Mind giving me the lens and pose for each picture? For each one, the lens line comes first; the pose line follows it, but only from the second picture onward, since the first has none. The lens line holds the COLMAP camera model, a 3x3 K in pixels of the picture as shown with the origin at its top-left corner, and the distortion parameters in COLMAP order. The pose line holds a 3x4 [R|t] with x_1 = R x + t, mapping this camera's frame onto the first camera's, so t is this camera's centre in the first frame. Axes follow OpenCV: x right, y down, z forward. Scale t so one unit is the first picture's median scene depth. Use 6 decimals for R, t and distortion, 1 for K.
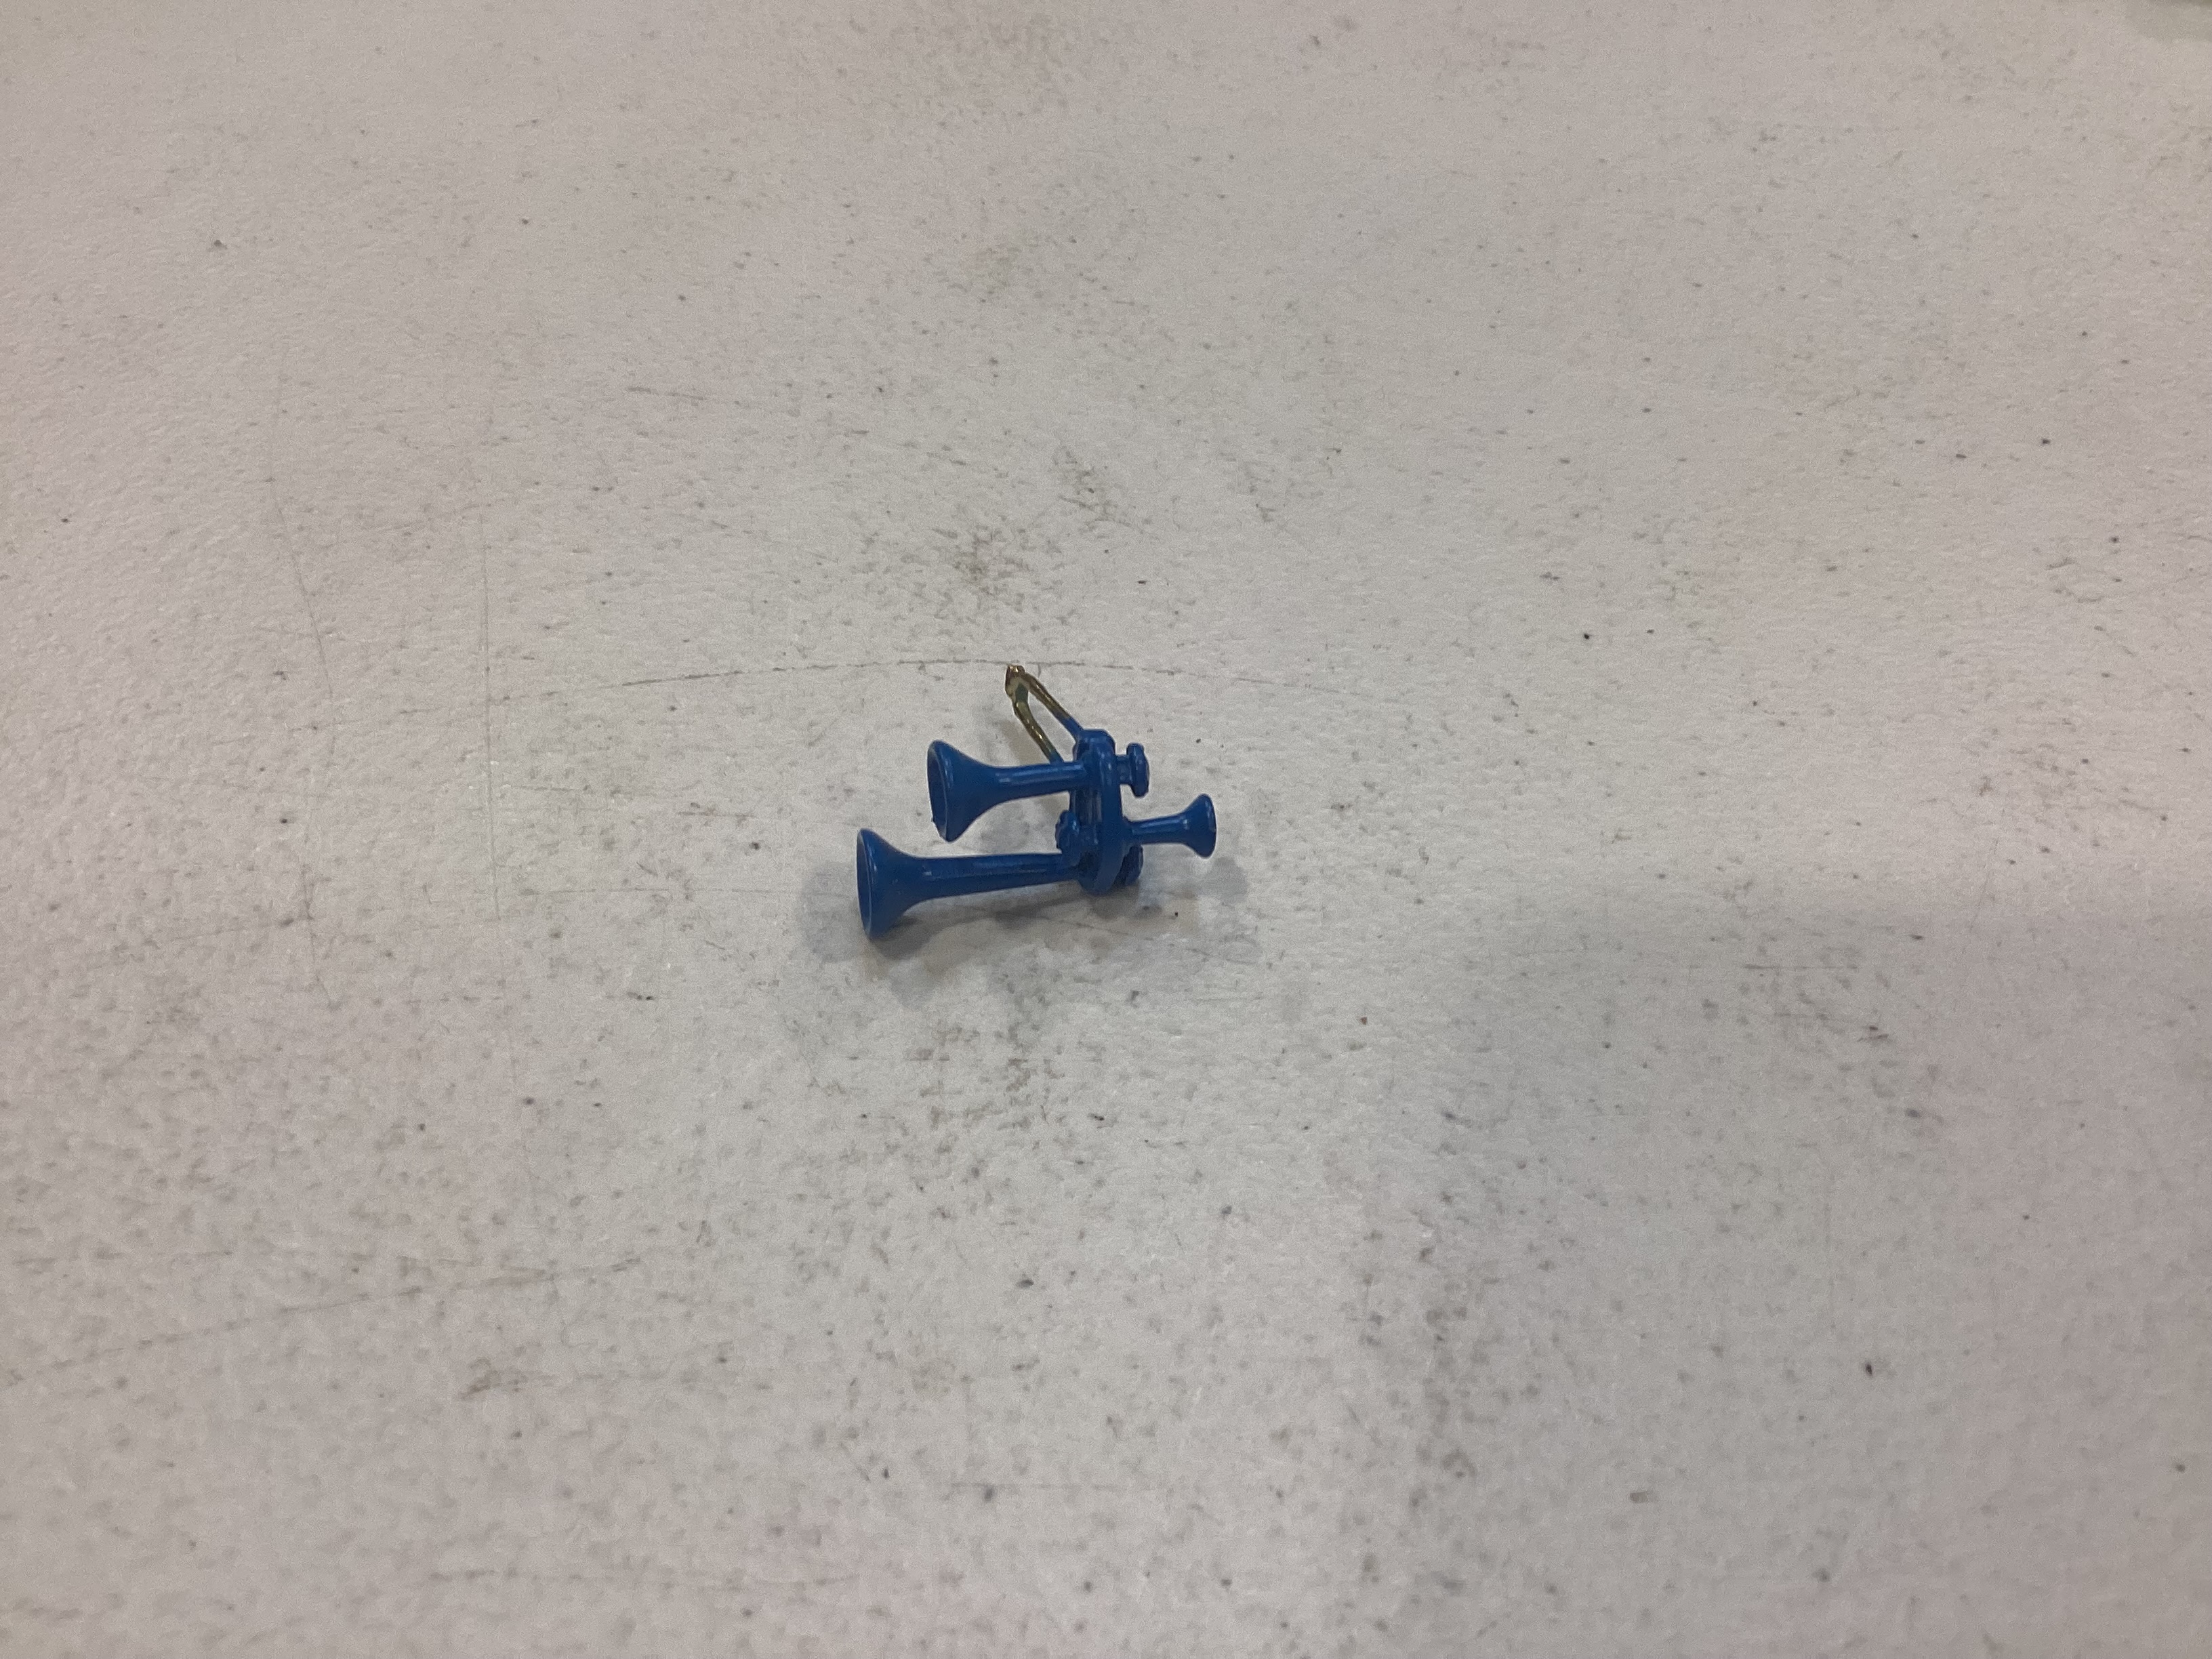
lens RADIAL K [[2076.5, 0, 1106.1], [0, 2076.5, 805.8], [0, 0, 1]] dist [0.133614, -0.346162]
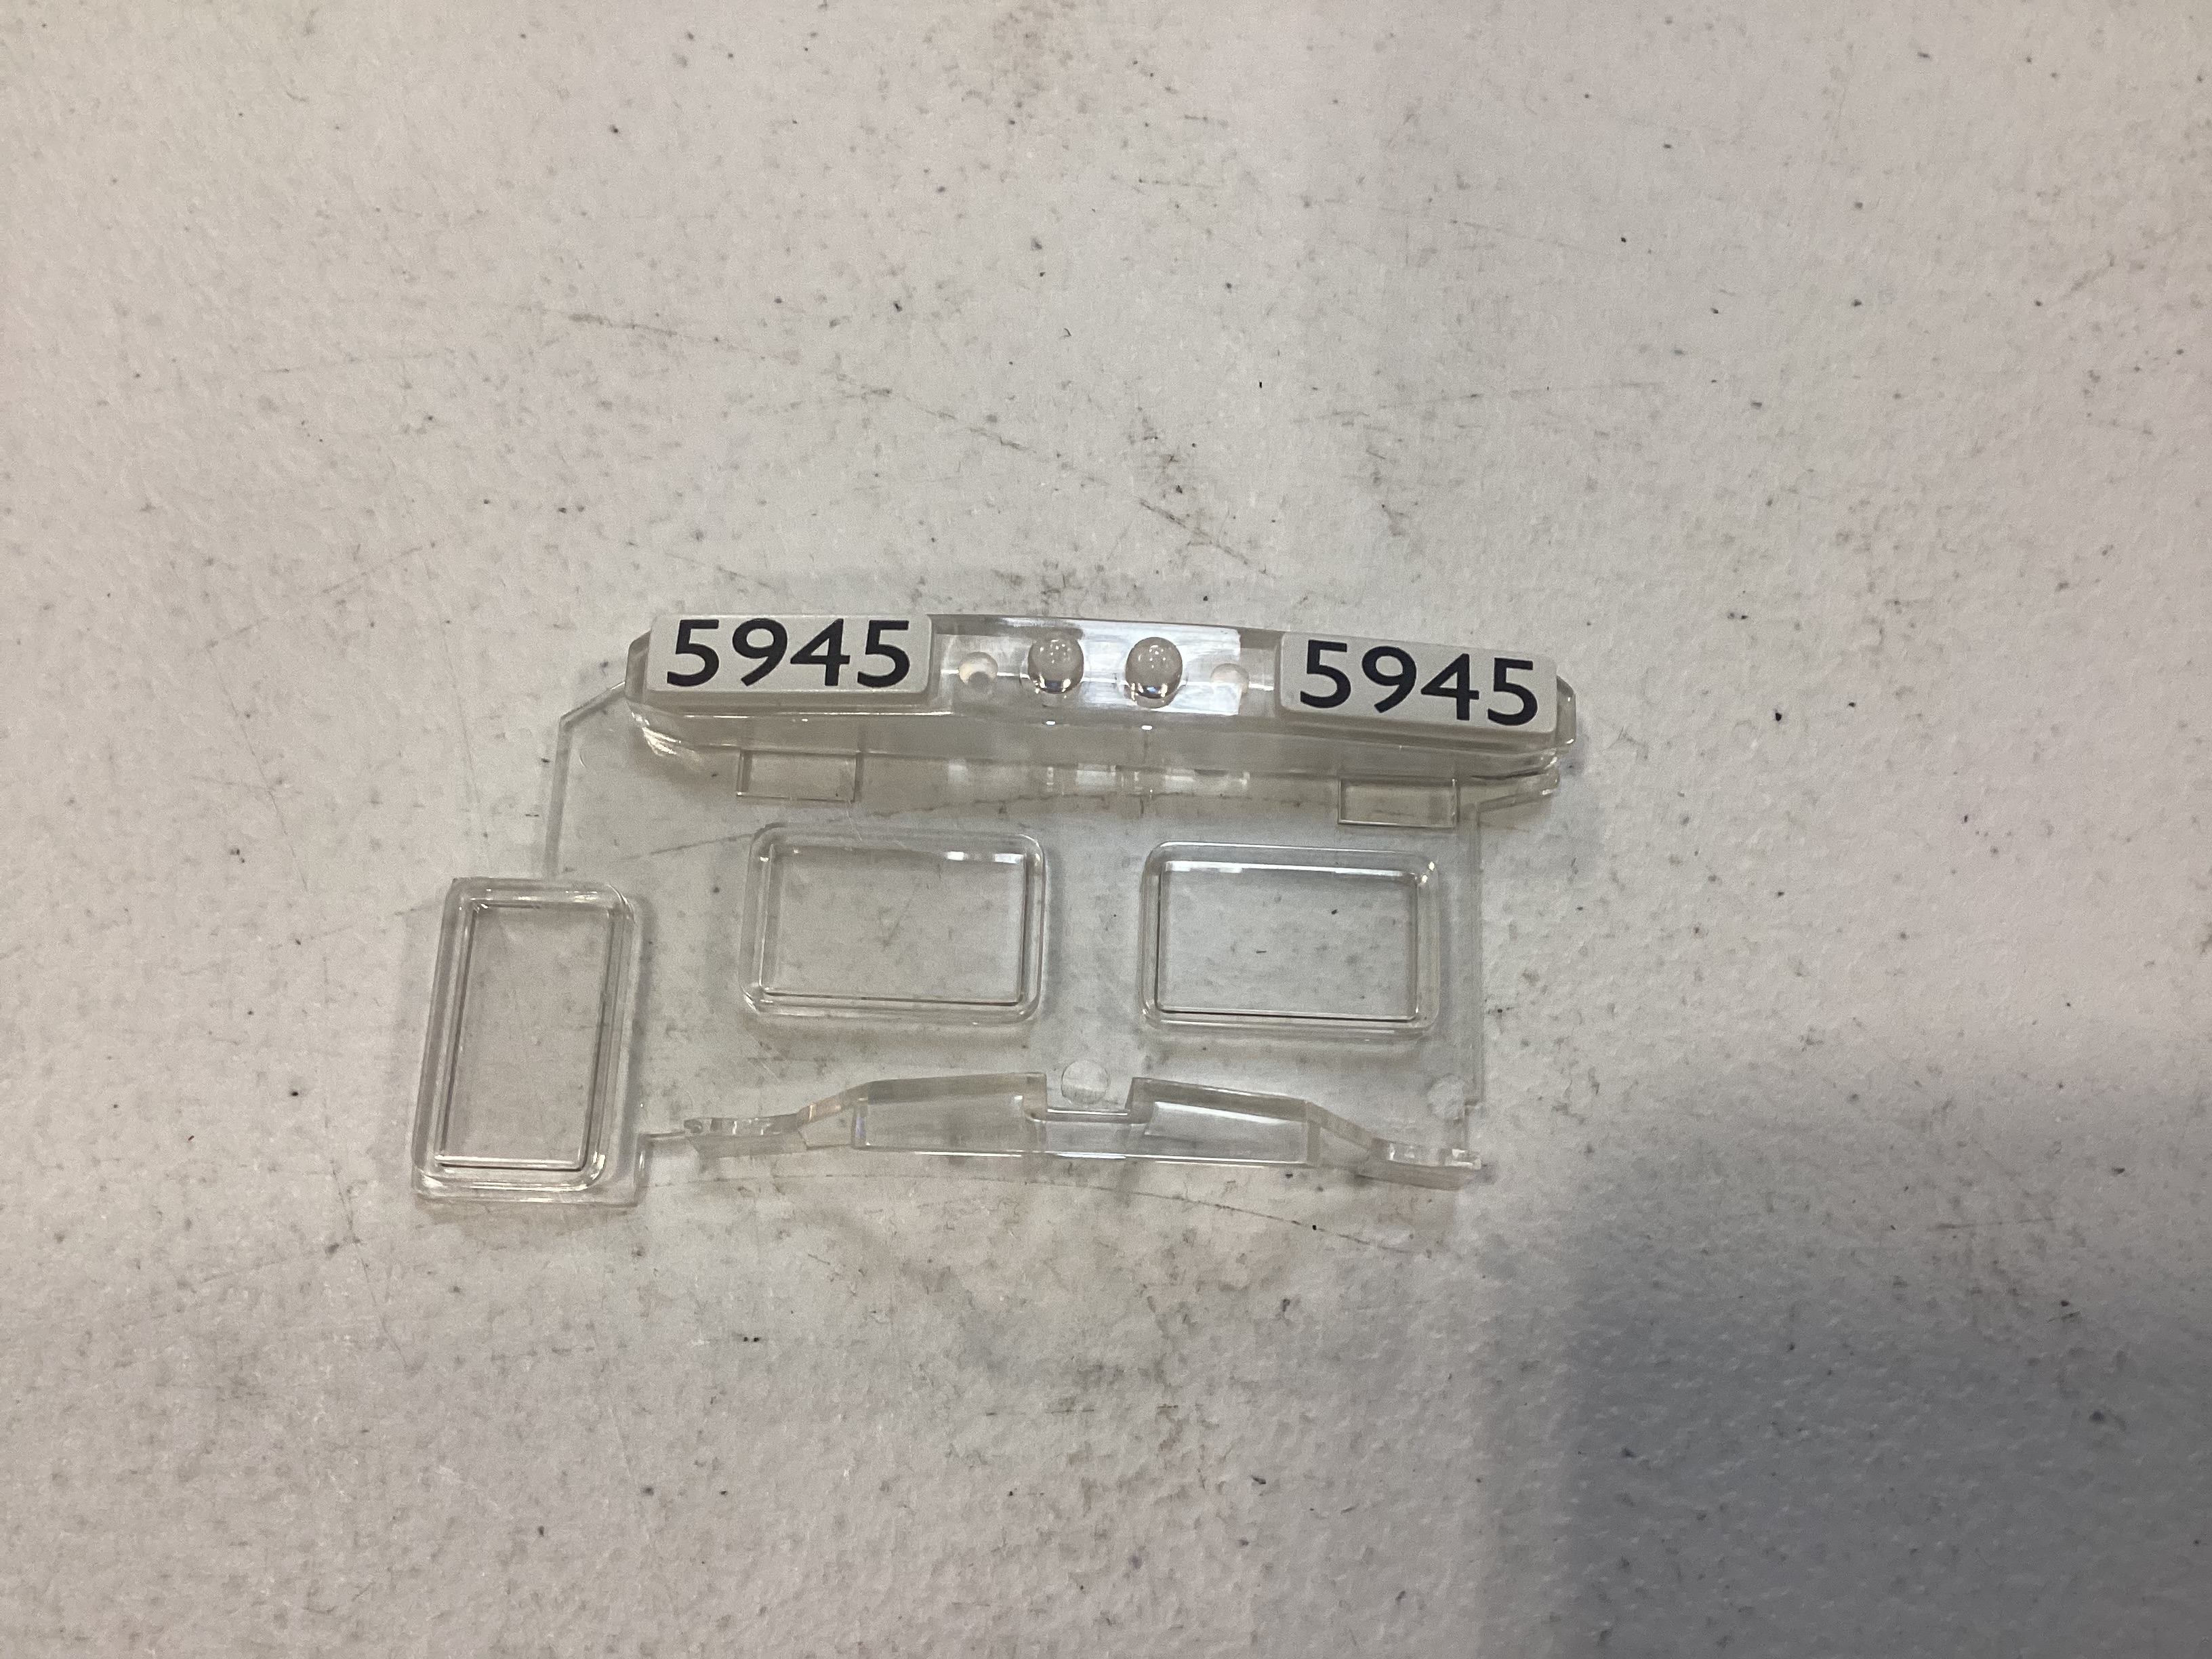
lens RADIAL K [[2065.5, 0, 1106.0], [0, 2065.5, 829.5], [0, 0, 1]] dist [0.119212, -0.319425]
pose [[0.998272, -0.042023, 0.041080, -0.074942], [0.017881, 0.883098, 0.468848, -0.417305], [-0.055980, -0.467304, 0.882323, 0.232745]]
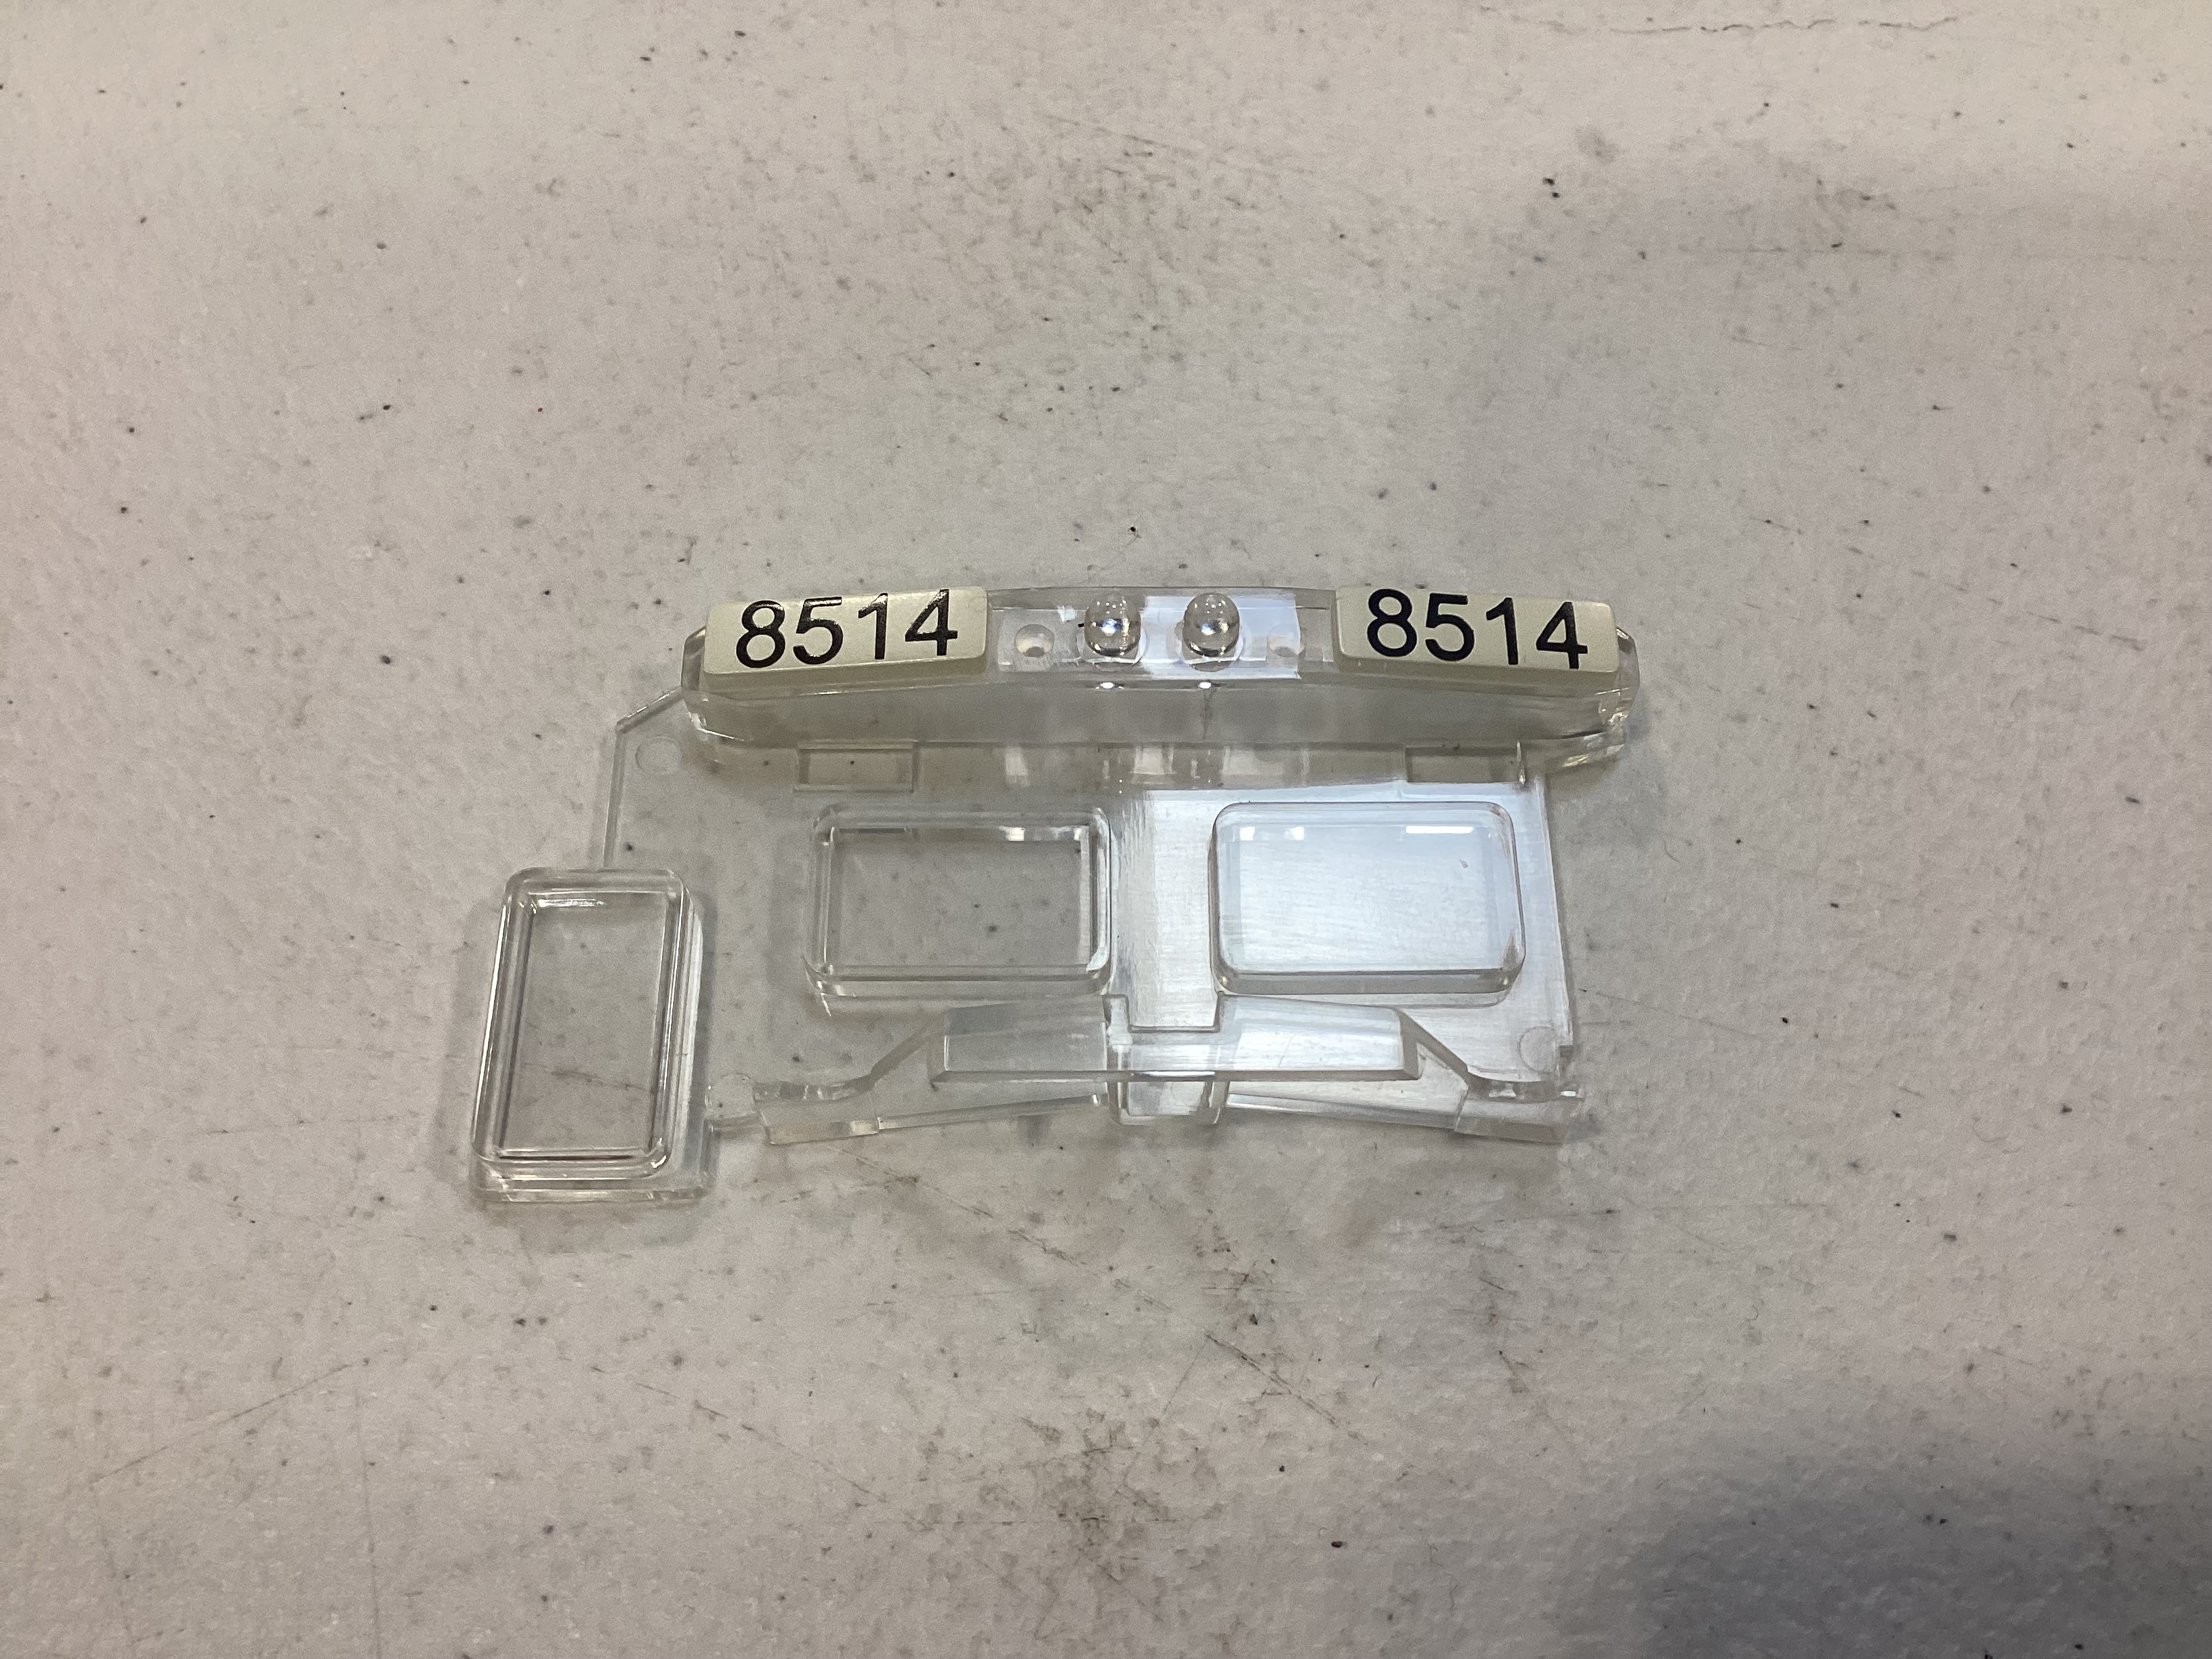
lens RADIAL K [[2065.5, 0, 1106.0], [0, 2065.5, 829.5], [0, 0, 1]] dist [0.119212, -0.319425]
pose [[0.999990, 0.002847, 0.003394, -0.058474], [-0.003804, 0.944514, 0.328450, -0.528535], [-0.002271, -0.328460, 0.944515, 0.421431]]
